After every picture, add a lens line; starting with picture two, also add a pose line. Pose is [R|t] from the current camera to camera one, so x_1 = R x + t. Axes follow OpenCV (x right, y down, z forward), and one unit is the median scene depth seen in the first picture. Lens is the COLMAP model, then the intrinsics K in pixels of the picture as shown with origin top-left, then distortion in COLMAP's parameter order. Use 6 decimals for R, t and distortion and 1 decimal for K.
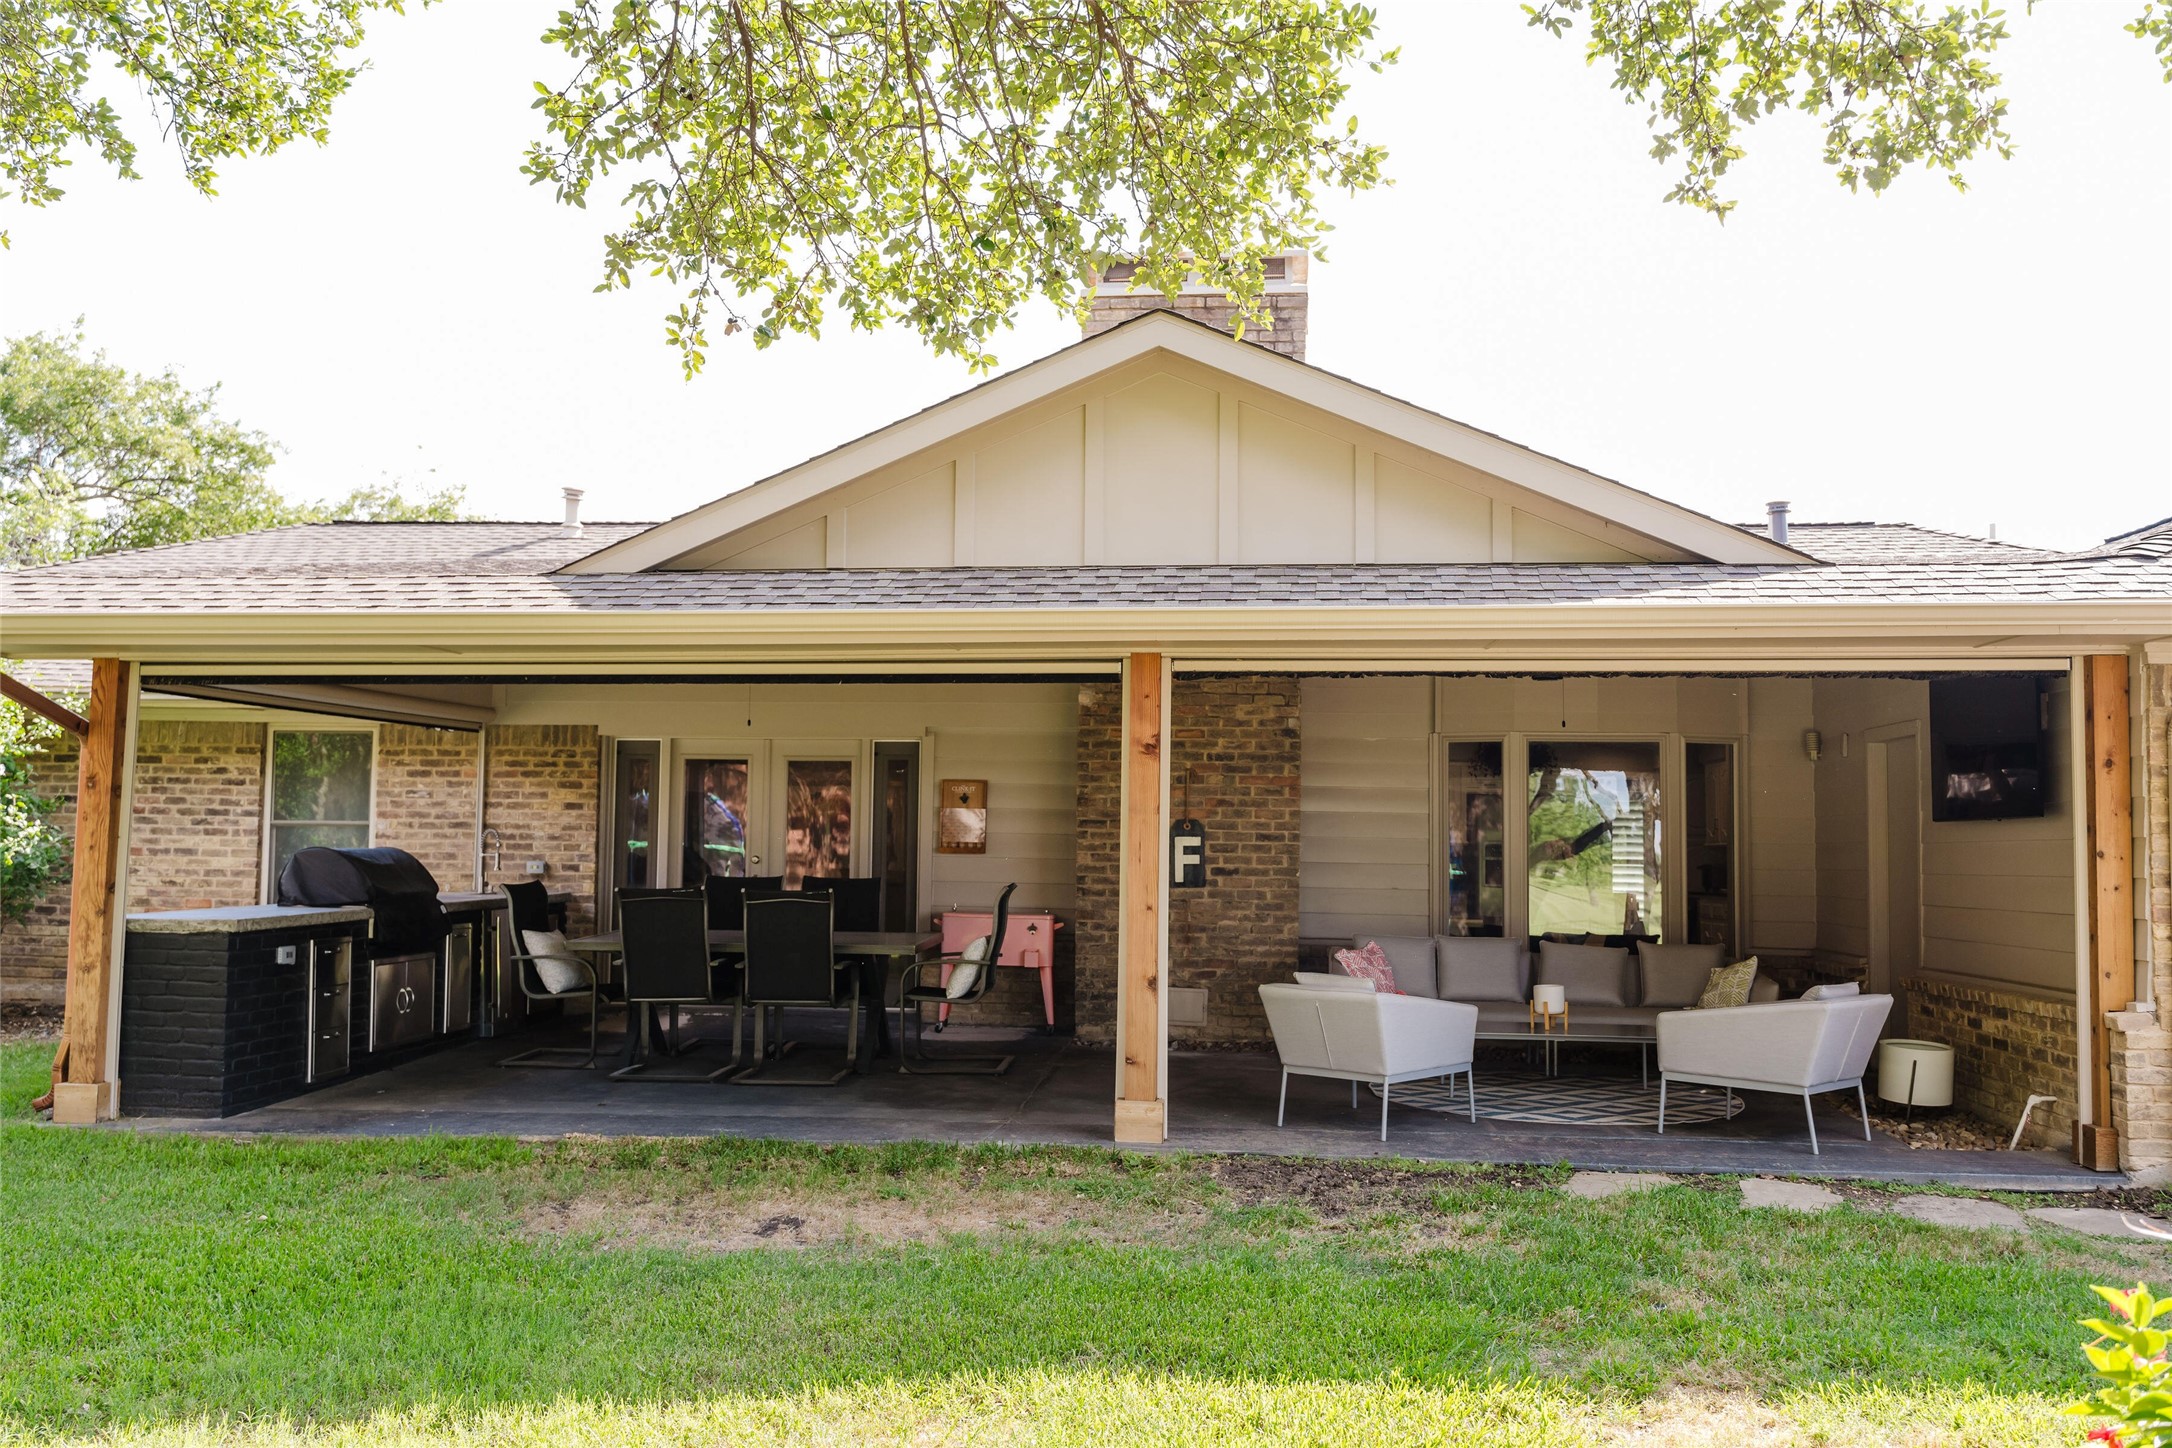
lens RADIAL K [[1806.8, 0, 1070.9], [0, 1806.8, 730.3], [0, 0, 1]] dist [-0.002458, -0.005020]
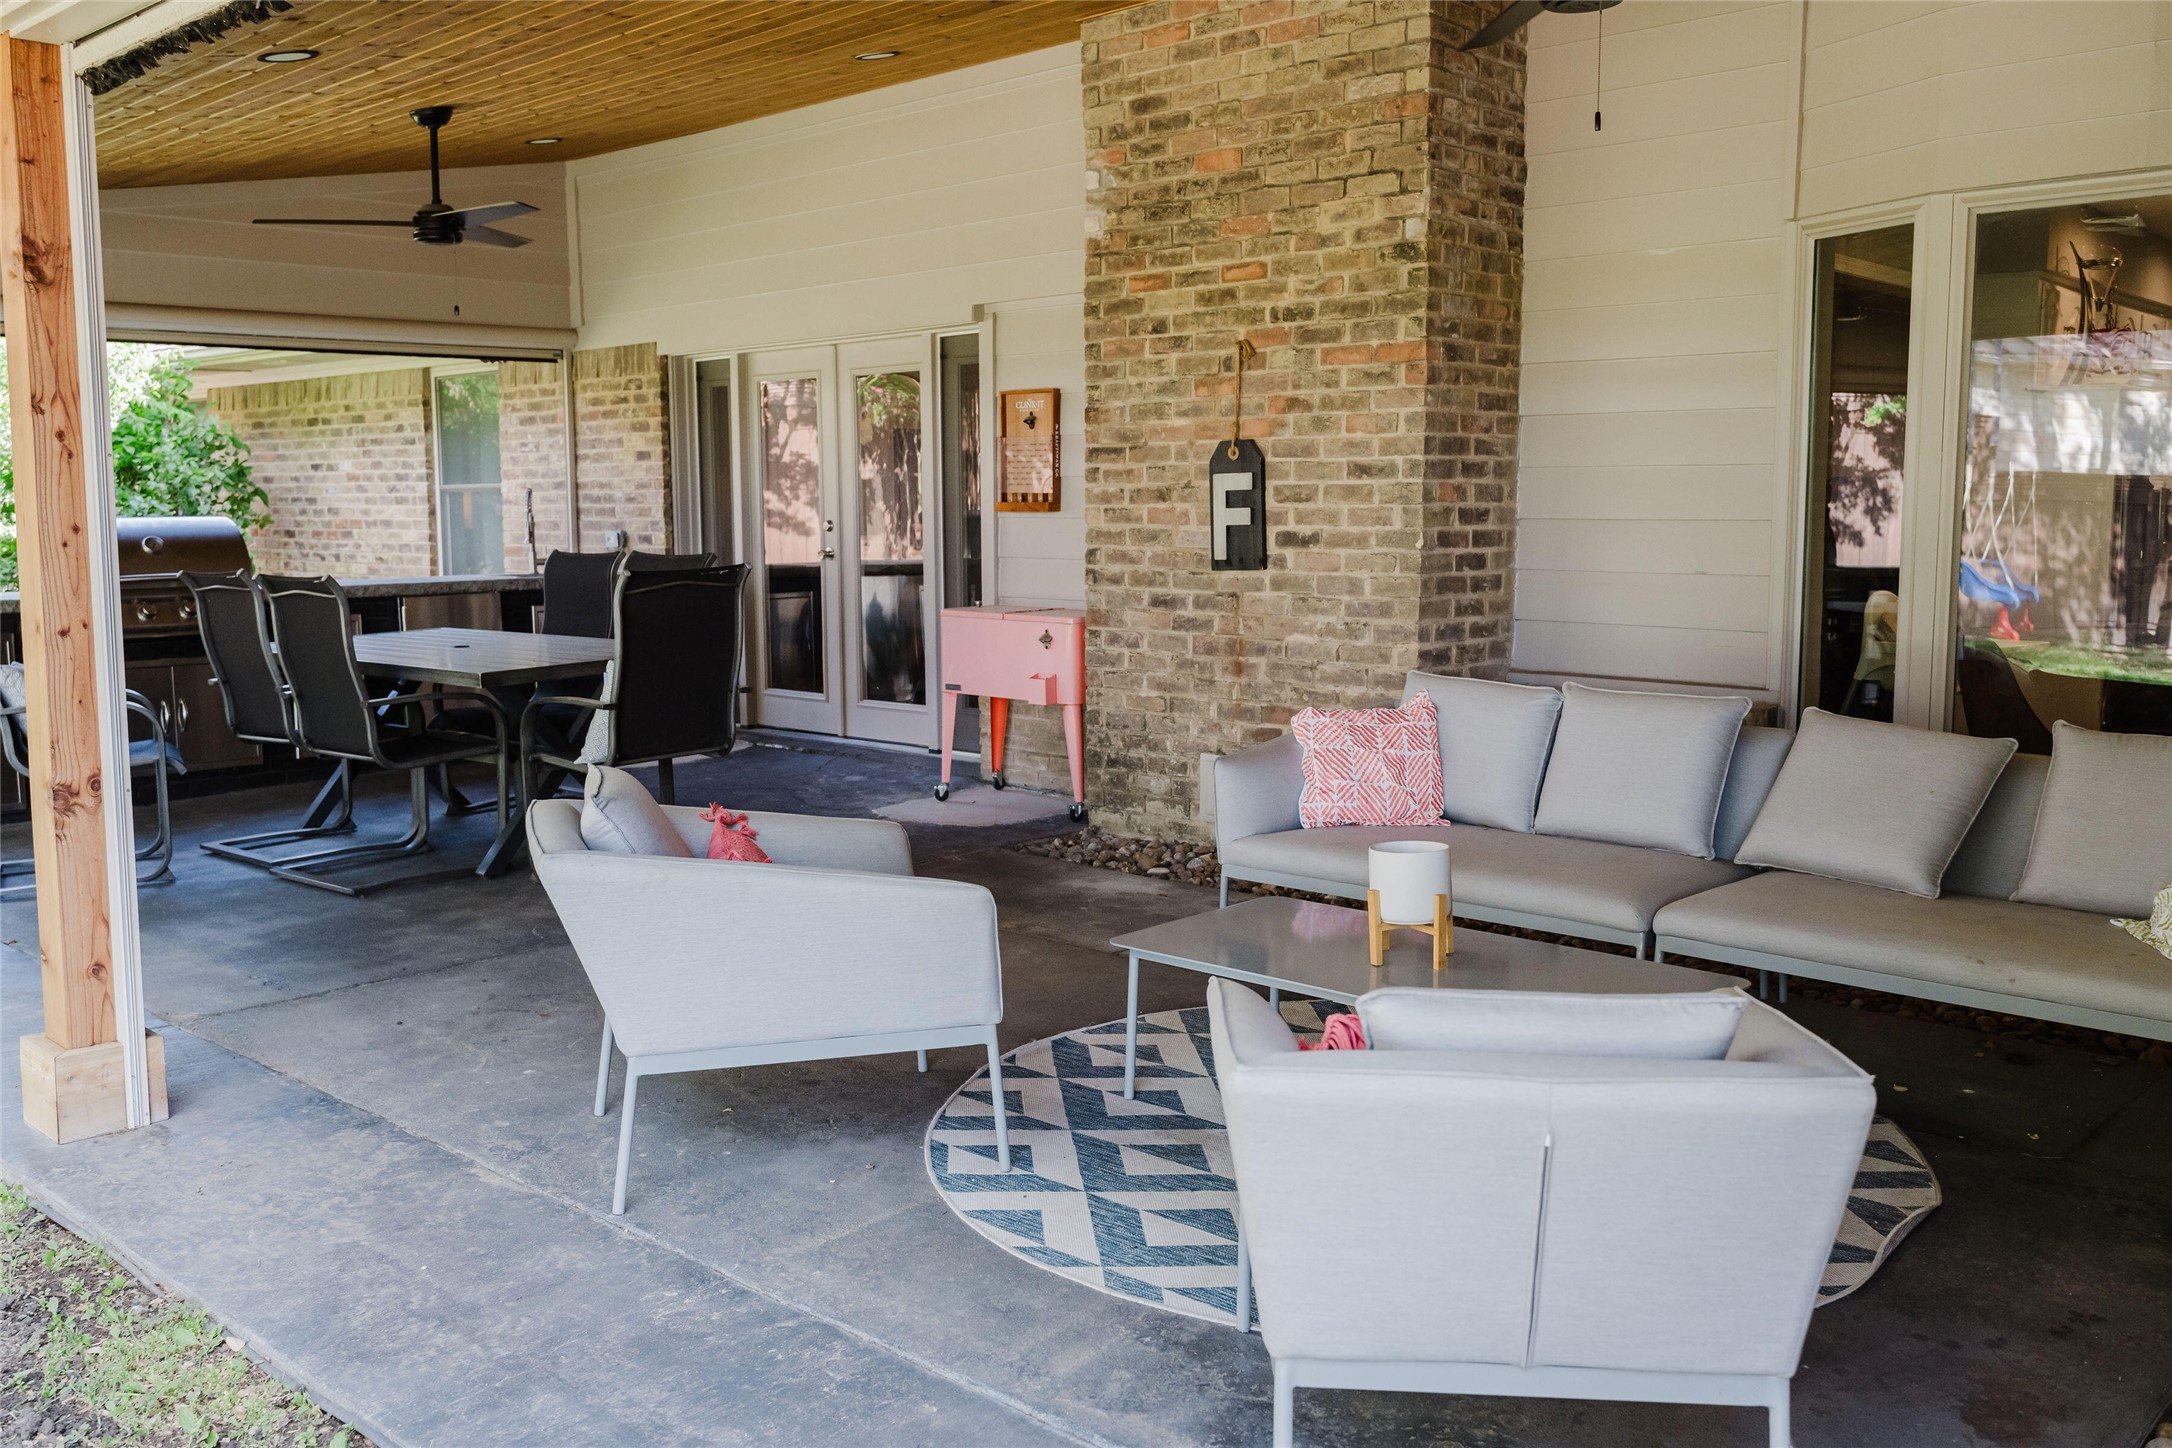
lens RADIAL K [[1856.1, 0, 1084.3], [0, 1856.1, 721.2], [0, 0, 1]] dist [-0.002187, 0.000414]
pose [[0.793250, 0.052694, -0.606612, 0.554617], [0.054802, 0.986027, 0.157316, 0.065971], [0.606425, -0.158035, 0.779278, 0.837393]]
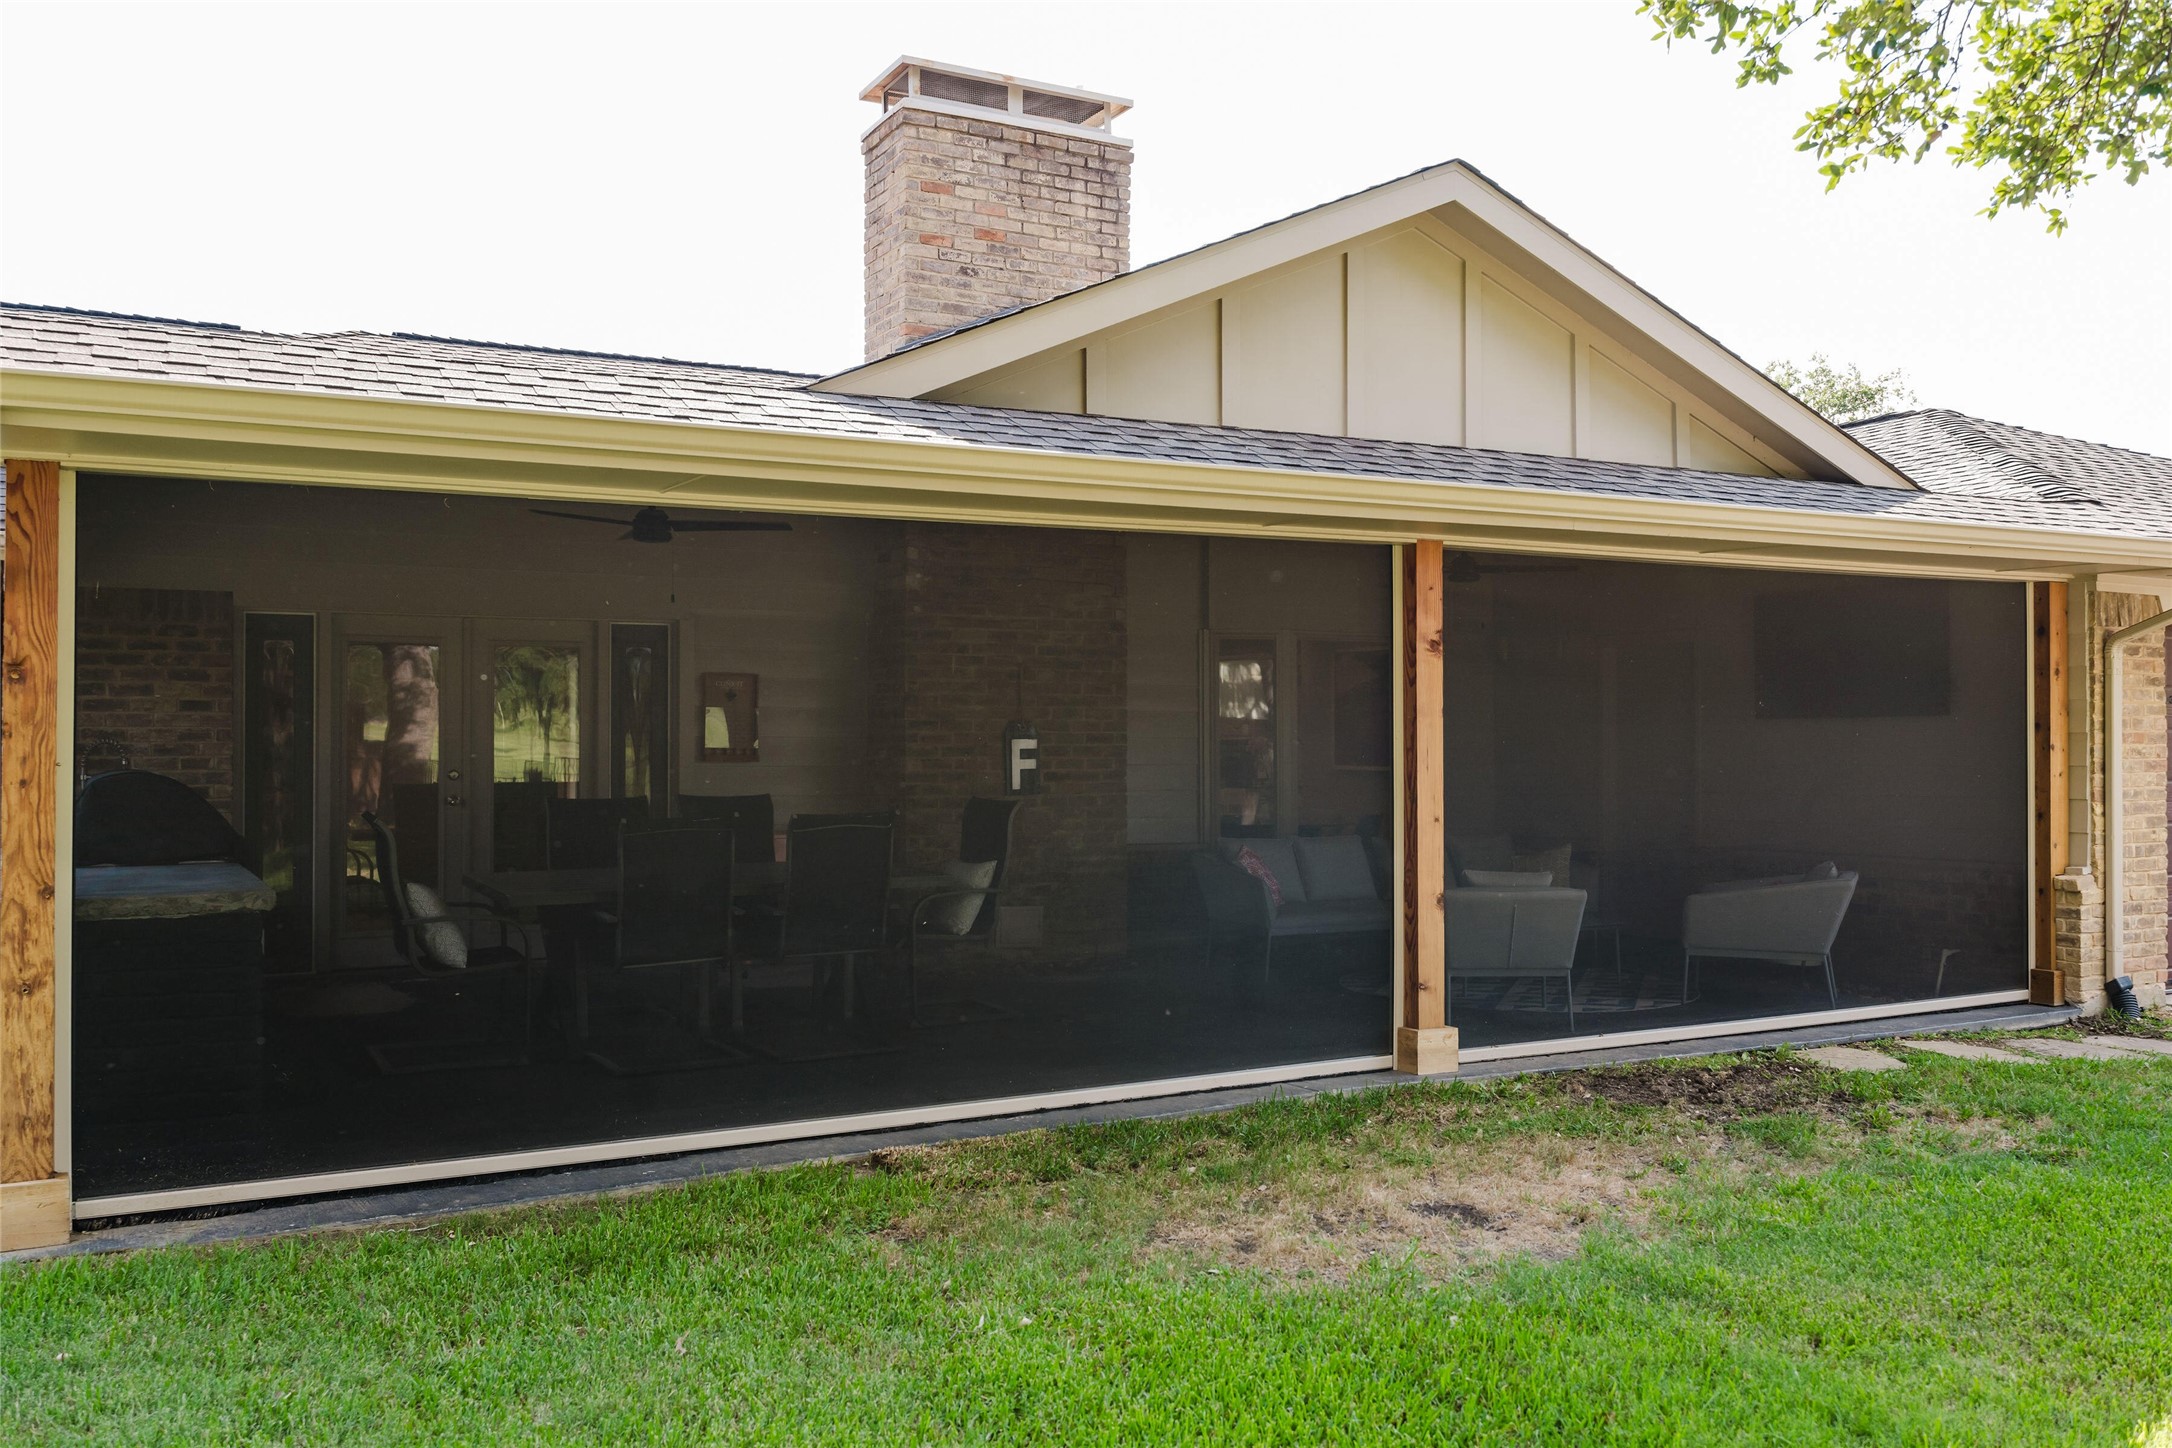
lens RADIAL K [[1856.1, 0, 1084.3], [0, 1856.1, 721.2], [0, 0, 1]] dist [-0.002187, 0.000414]
pose [[0.824029, -0.006434, 0.566512, -0.667798], [-0.024611, 0.998585, 0.047140, 0.008942], [-0.566013, -0.052787, 0.822704, 0.344300]]
